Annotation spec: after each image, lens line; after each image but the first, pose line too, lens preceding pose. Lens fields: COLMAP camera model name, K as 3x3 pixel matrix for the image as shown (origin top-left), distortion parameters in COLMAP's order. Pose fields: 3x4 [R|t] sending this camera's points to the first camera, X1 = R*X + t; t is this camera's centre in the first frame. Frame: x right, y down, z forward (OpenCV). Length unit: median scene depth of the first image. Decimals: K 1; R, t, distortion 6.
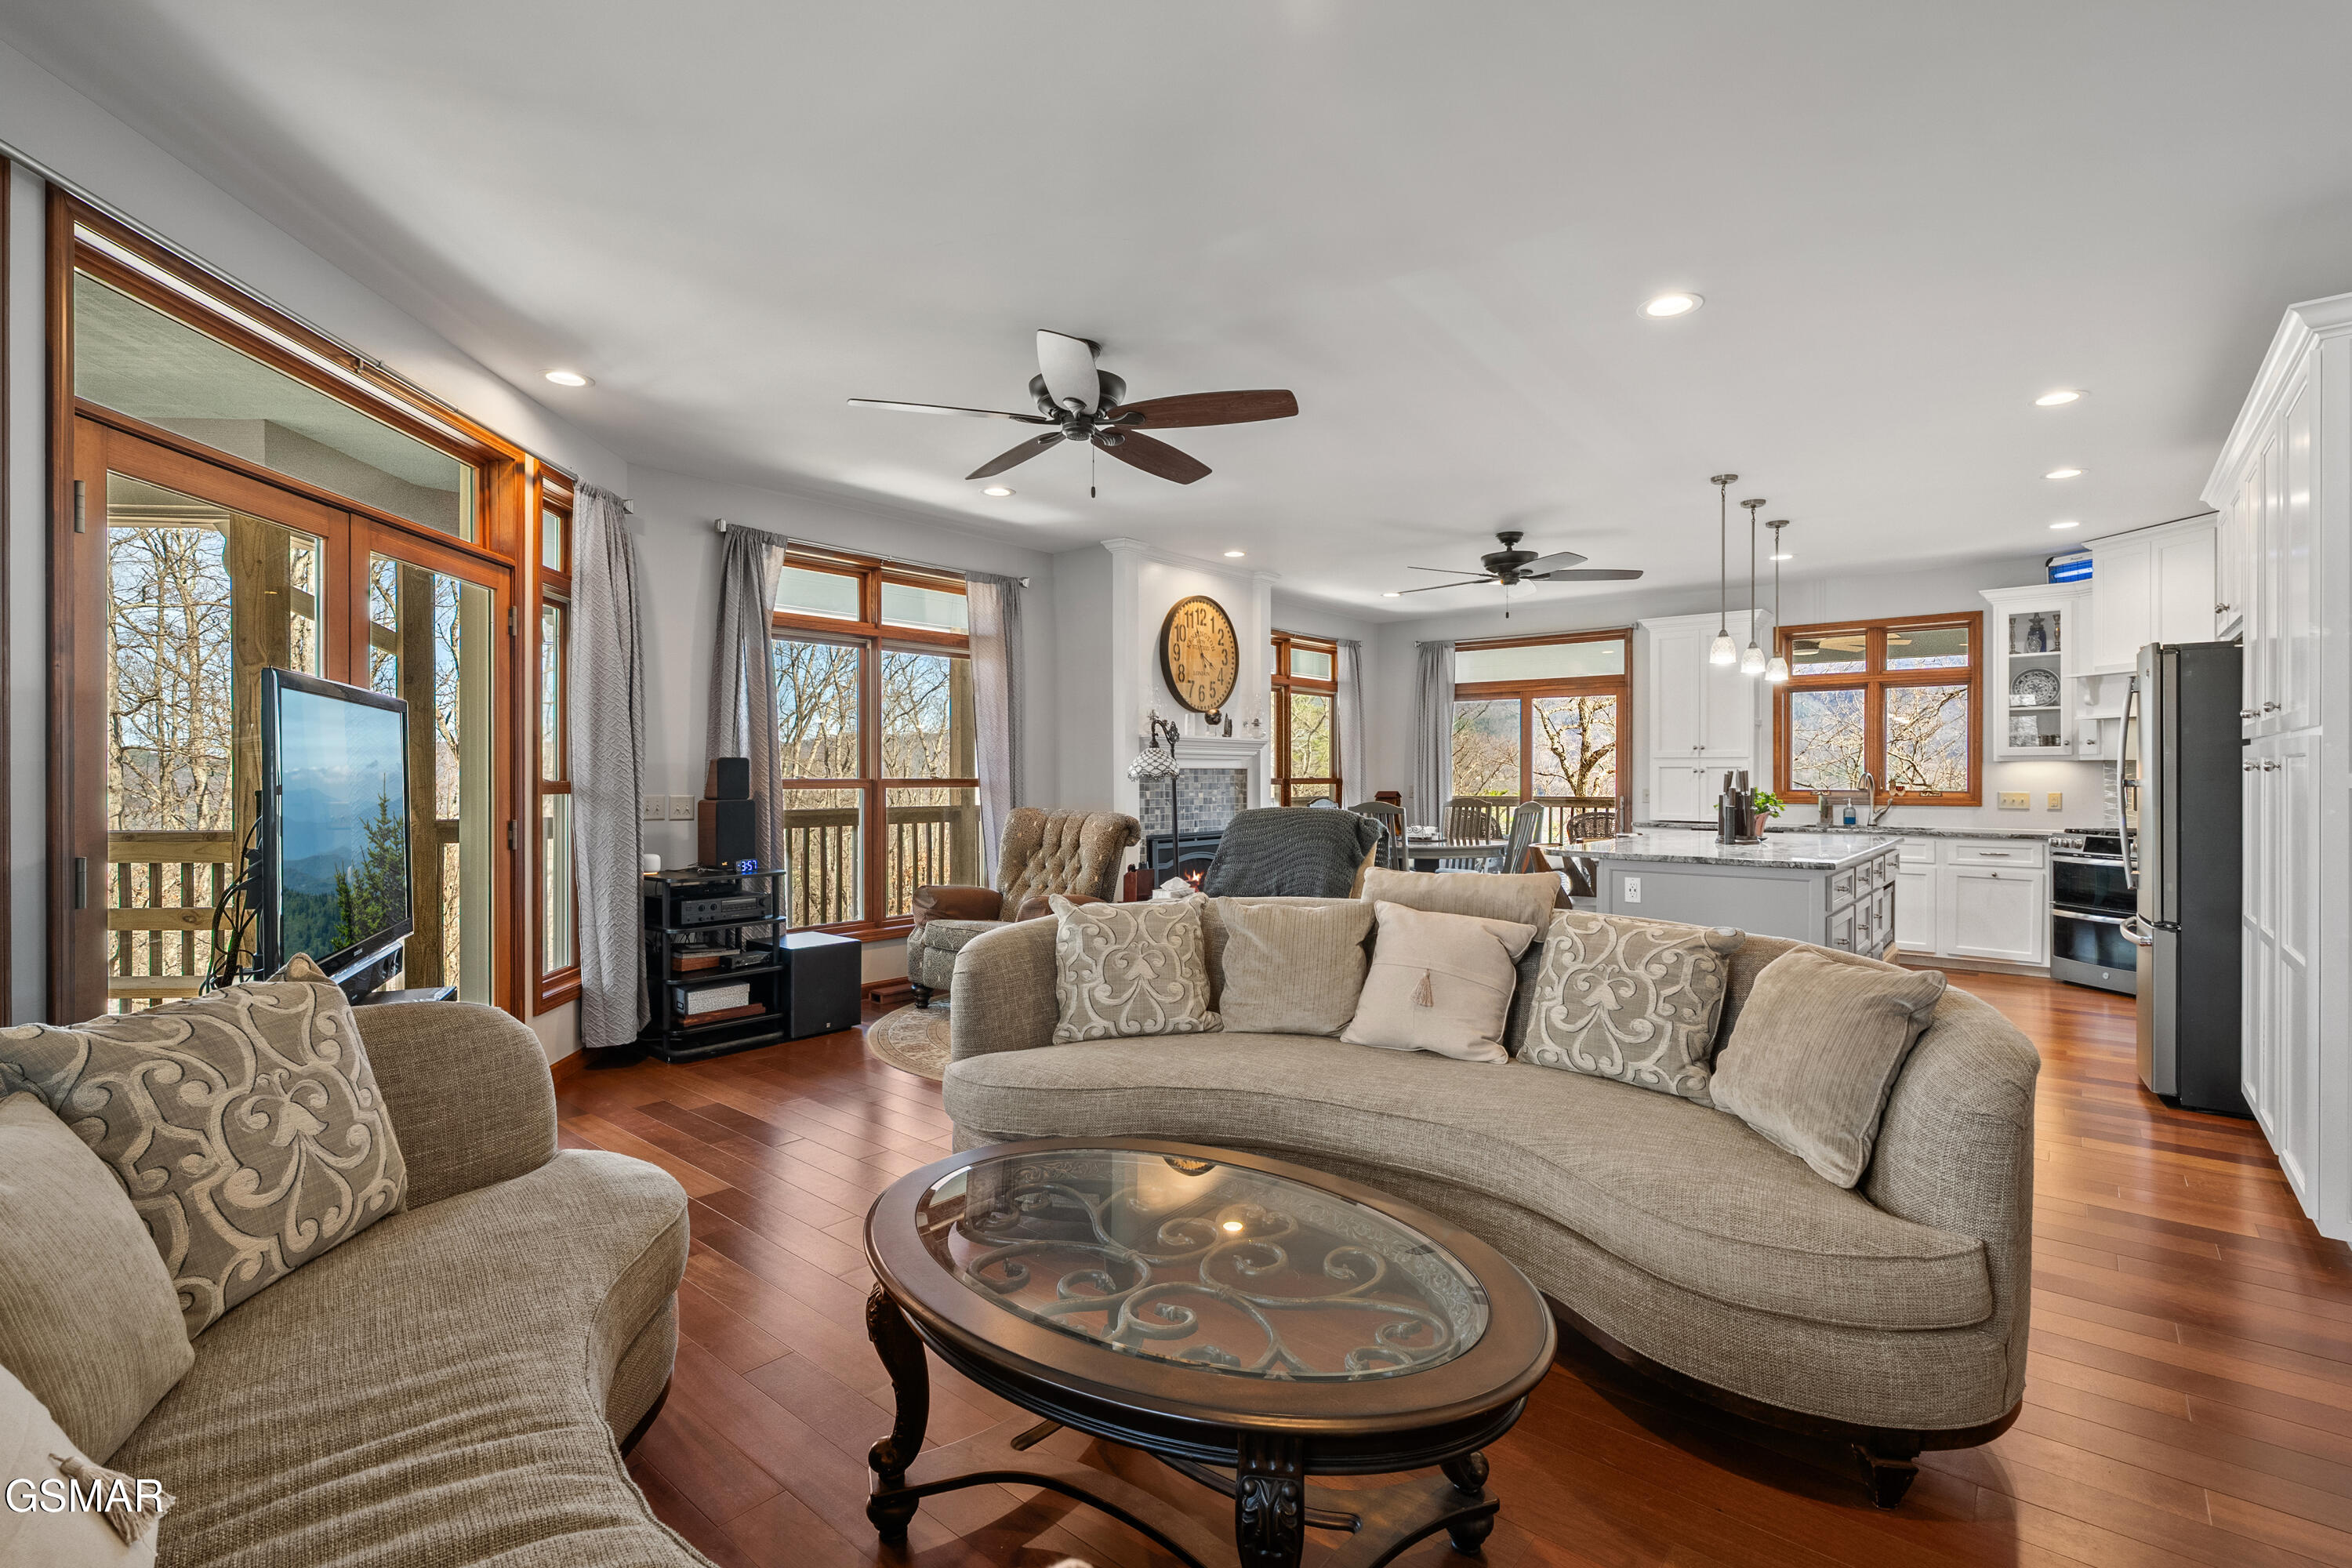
lens RADIAL K [[1078.8, 0, 1168.2], [0, 1078.8, 776.6], [0, 0, 1]] dist [-0.000518, -0.000251]
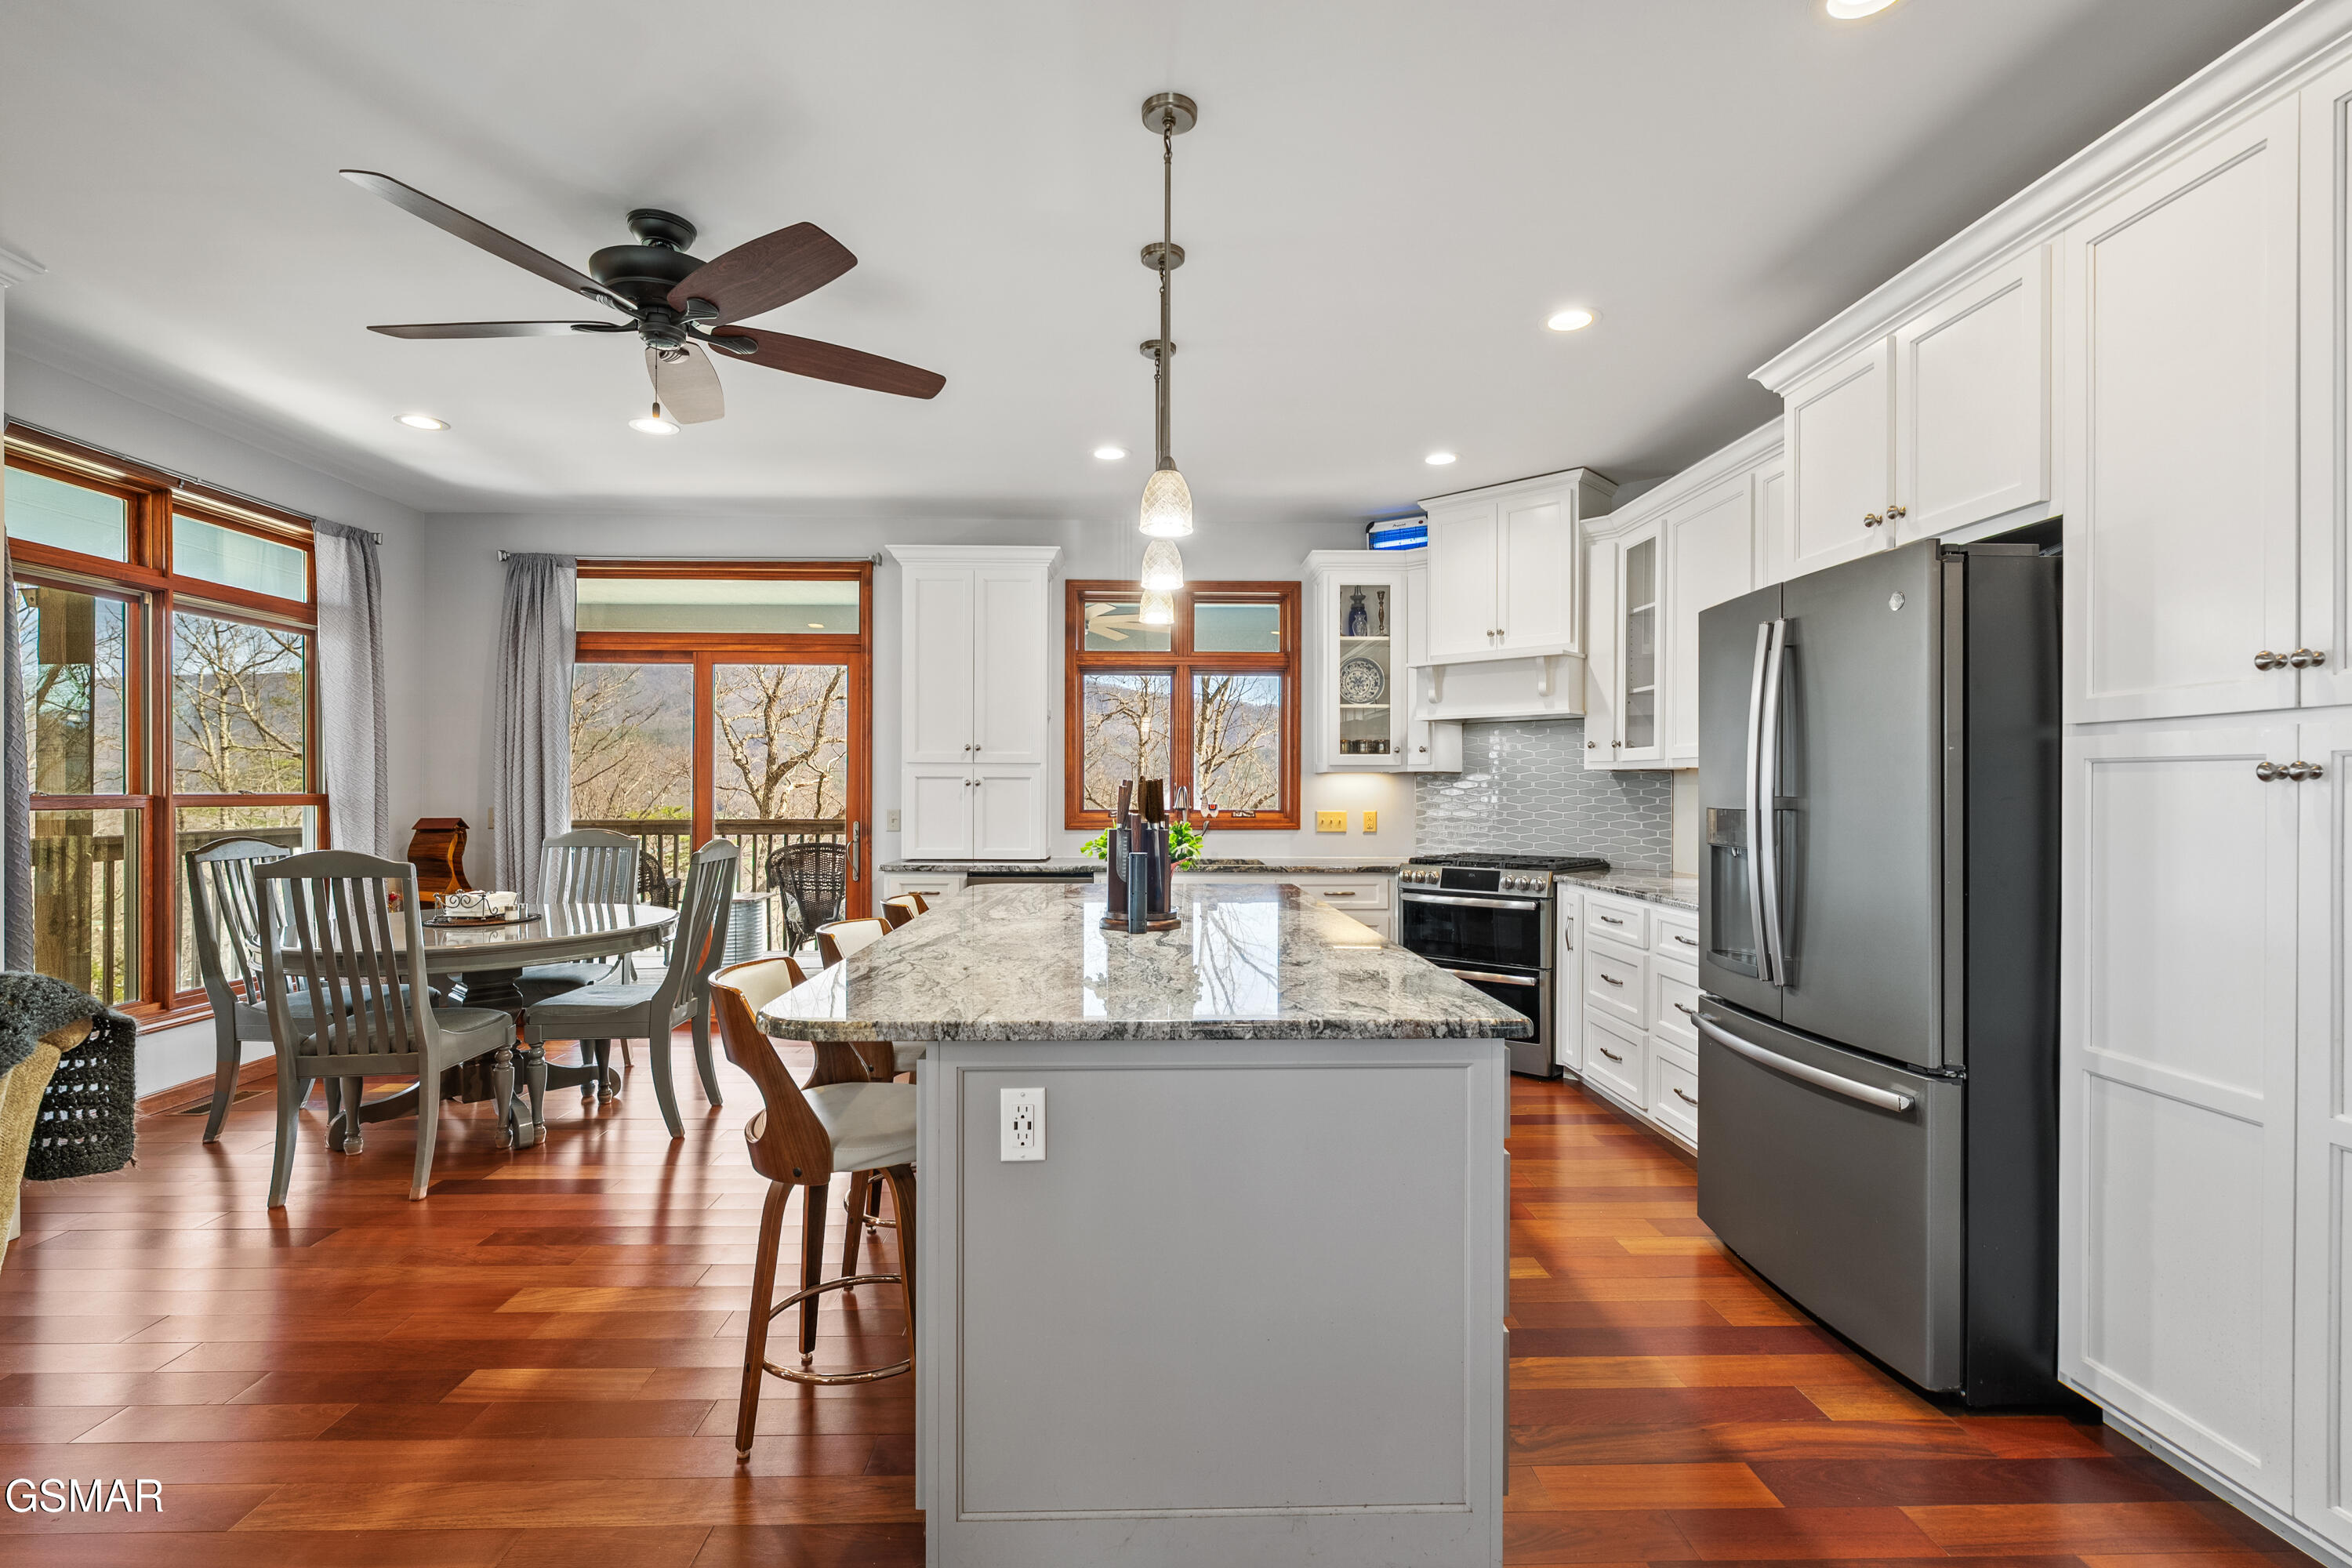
lens RADIAL K [[1066.7, 0, 1165.5], [0, 1066.7, 790.0], [0, 0, 1]] dist [-0.000467, 0.000134]
pose [[0.746209, 0.001184, 0.665710, 0.169781], [-0.000582, 0.999999, -0.001126, -0.000251], [-0.665711, 0.000453, 0.746209, 0.508648]]
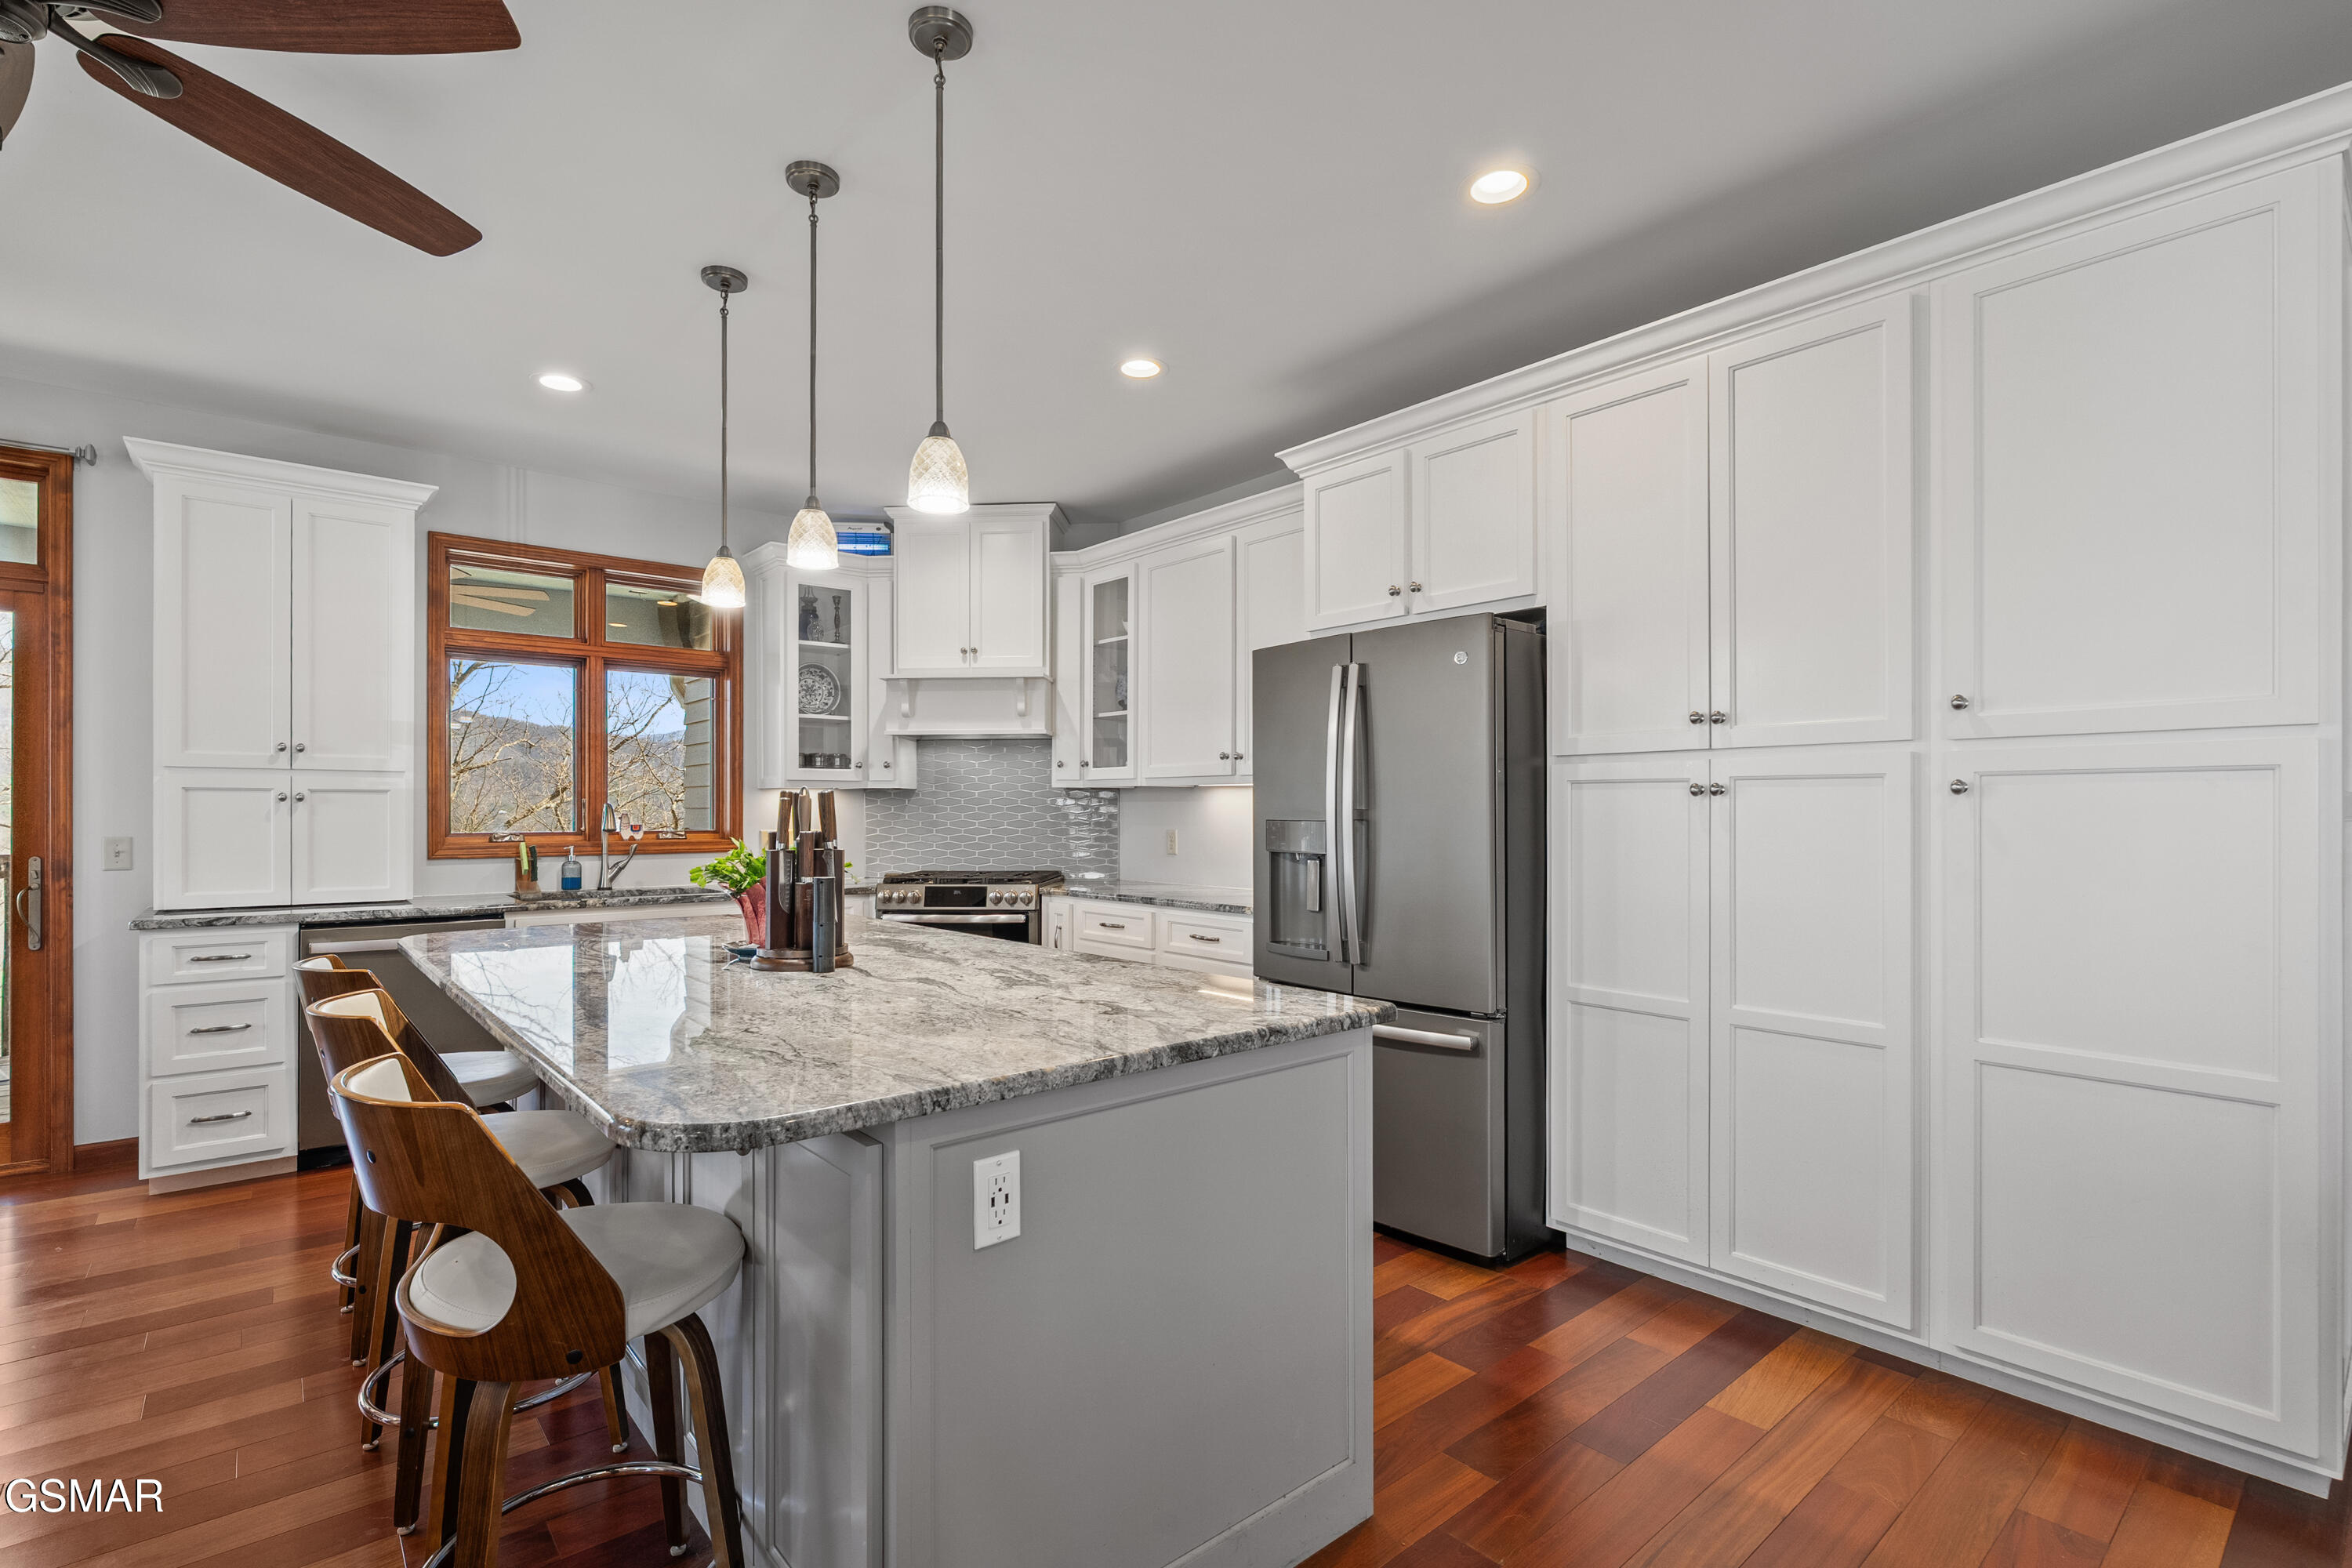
lens RADIAL K [[1083.4, 0, 1157.4], [0, 1083.4, 810.1], [0, 0, 1]] dist [-0.003835, 0.000213]
pose [[0.173287, 0.000525, 0.984871, 0.111344], [0.002661, 0.999996, -0.001001, 0.002172], [-0.984868, 0.002794, 0.173285, 0.643854]]
